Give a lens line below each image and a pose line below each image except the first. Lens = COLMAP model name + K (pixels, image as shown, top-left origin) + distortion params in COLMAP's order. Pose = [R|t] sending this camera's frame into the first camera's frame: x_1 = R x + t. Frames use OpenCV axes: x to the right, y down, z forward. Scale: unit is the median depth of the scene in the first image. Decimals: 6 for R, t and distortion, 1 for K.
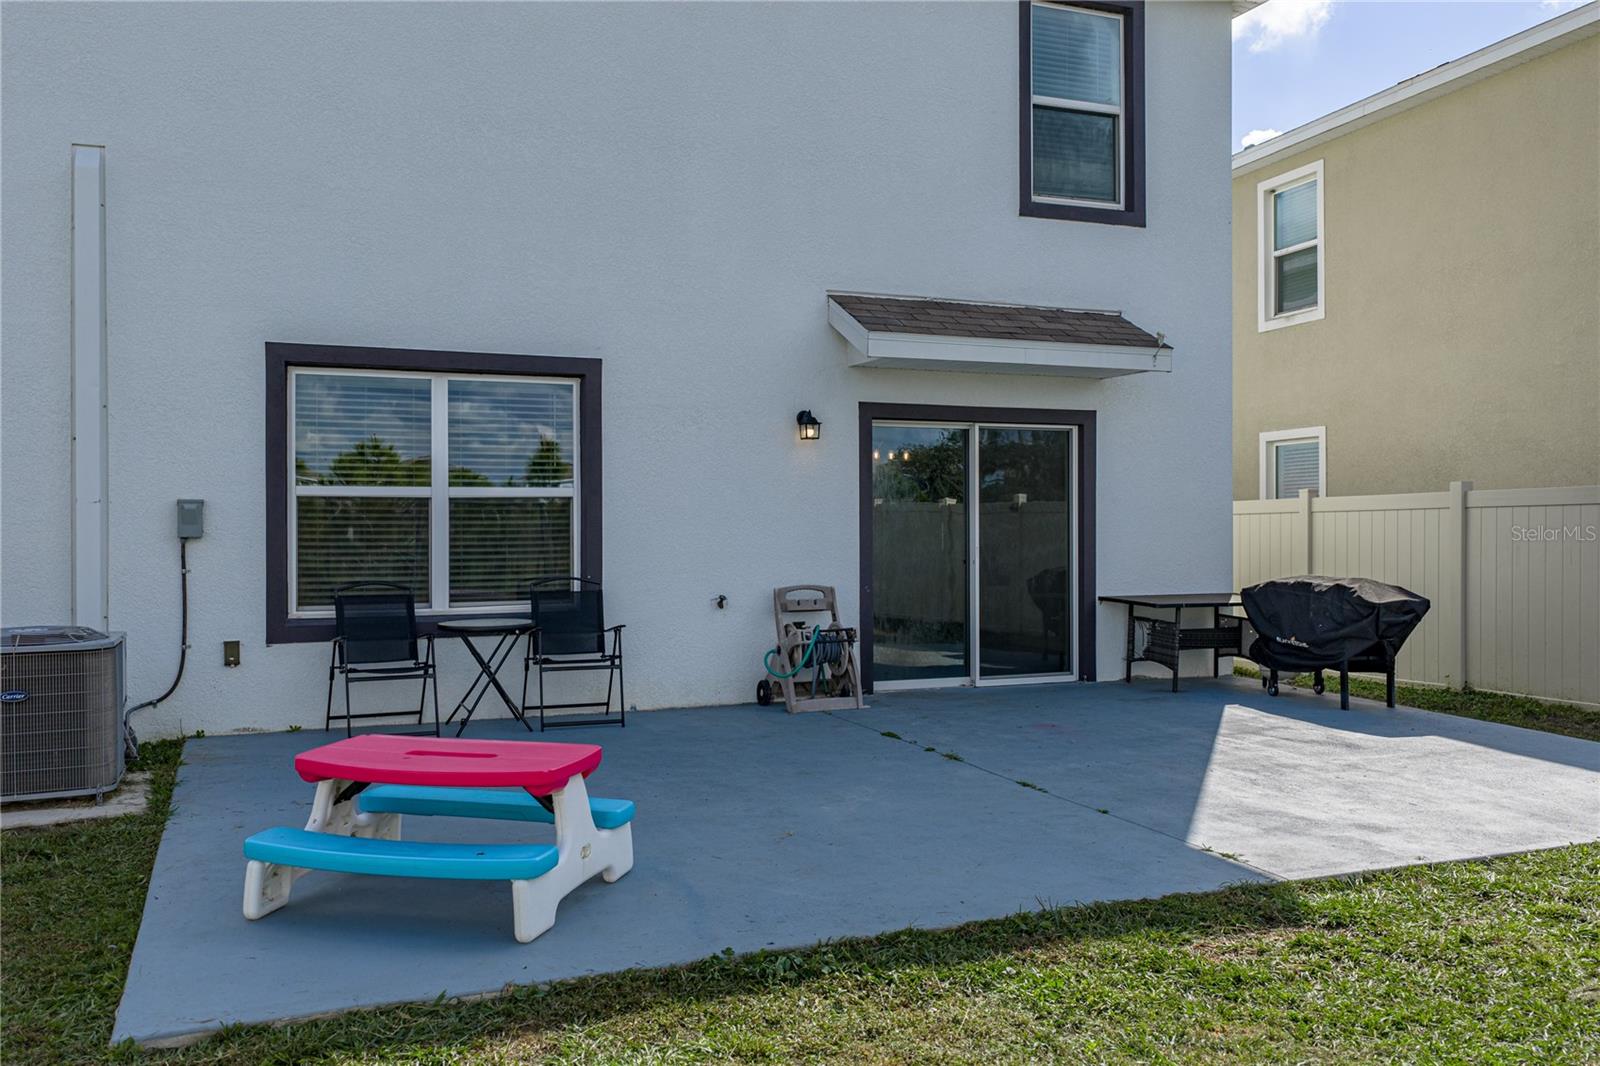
lens RADIAL K [[1322.7, 0, 807.2], [0, 1322.7, 532.2], [0, 0, 1]] dist [0.018904, -0.037129]
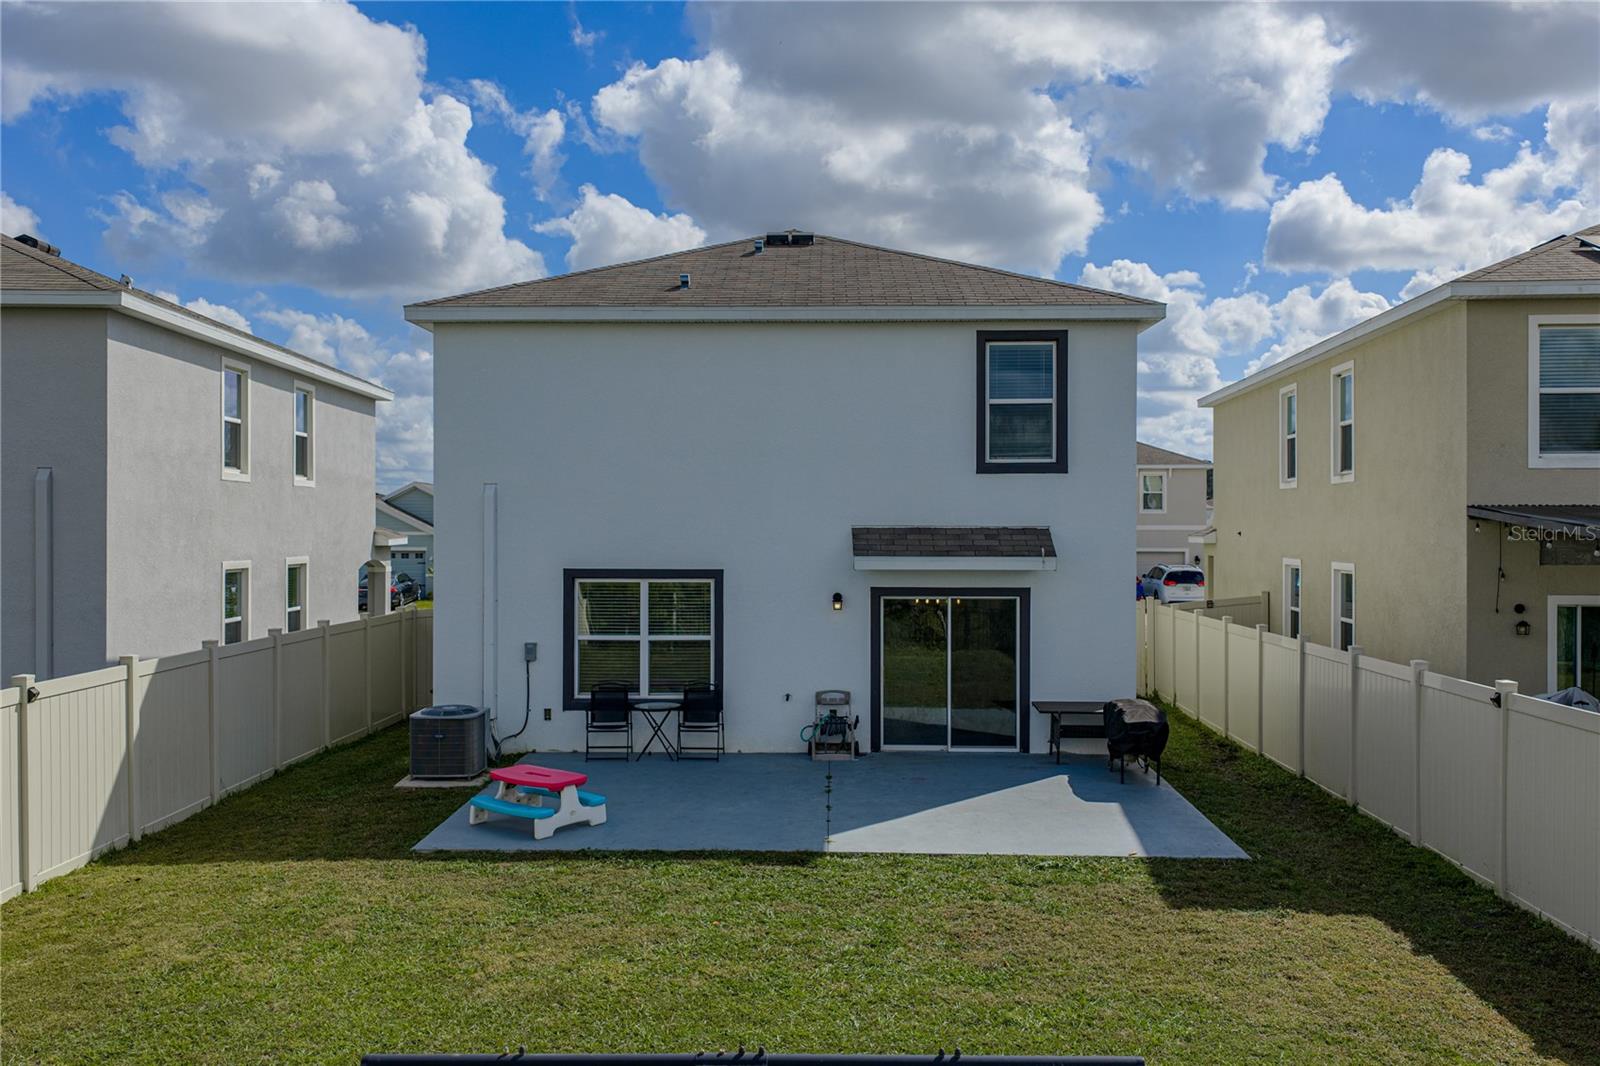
lens RADIAL K [[1322.7, 0, 804.6], [0, 1322.7, 529.6], [0, 0, 1]] dist [0.018904, -0.037129]
pose [[0.912861, 0.005088, -0.408239, 0.765201], [-0.006434, 0.999977, -0.001926, -0.192383], [0.408220, 0.004385, 0.912873, -0.735960]]
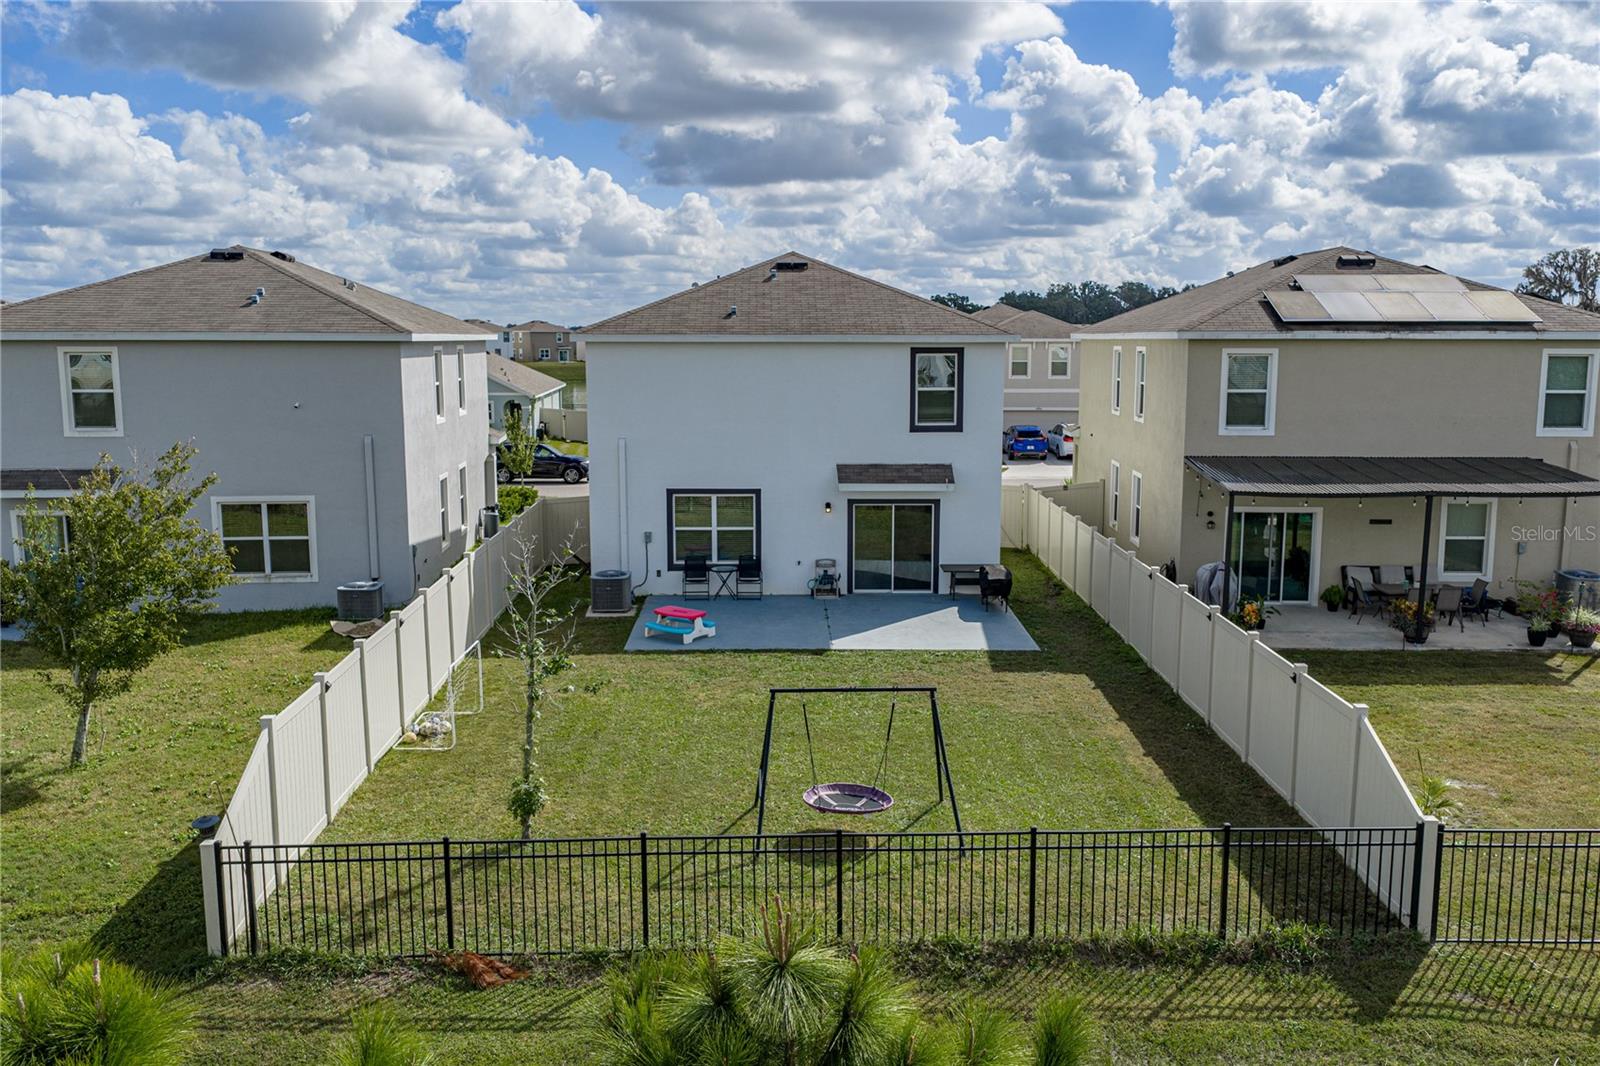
lens RADIAL K [[1322.7, 0, 805.7], [0, 1322.7, 526.8], [0, 0, 1]] dist [0.018904, -0.037129]
pose [[0.930356, 0.057438, -0.362132, 1.181445], [-0.007234, 0.990337, 0.138492, -0.510132], [0.366587, -0.126227, 0.921781, -2.066368]]
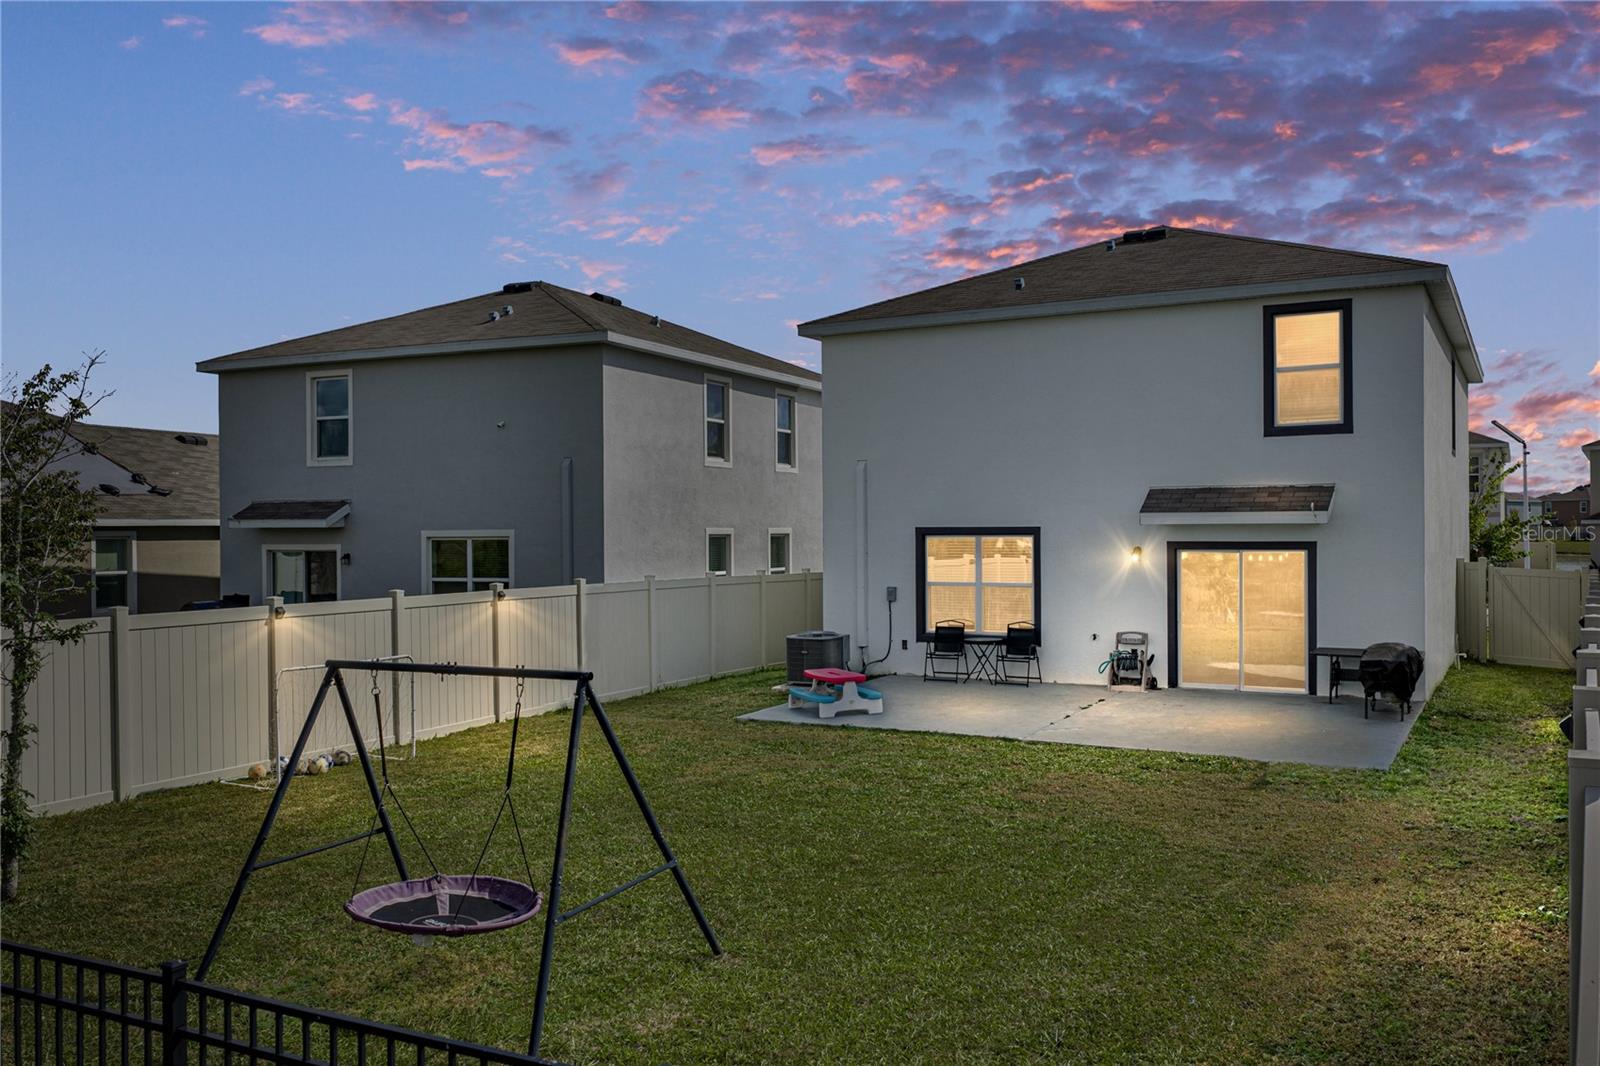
lens RADIAL K [[1322.7, 0, 801.7], [0, 1322.7, 535.8], [0, 0, 1]] dist [0.018904, -0.037129]
pose [[0.620830, 0.002810, -0.783940, 1.419662], [-0.000273, 0.999994, 0.003368, -0.127152], [0.783945, -0.001877, 0.620827, -0.757272]]
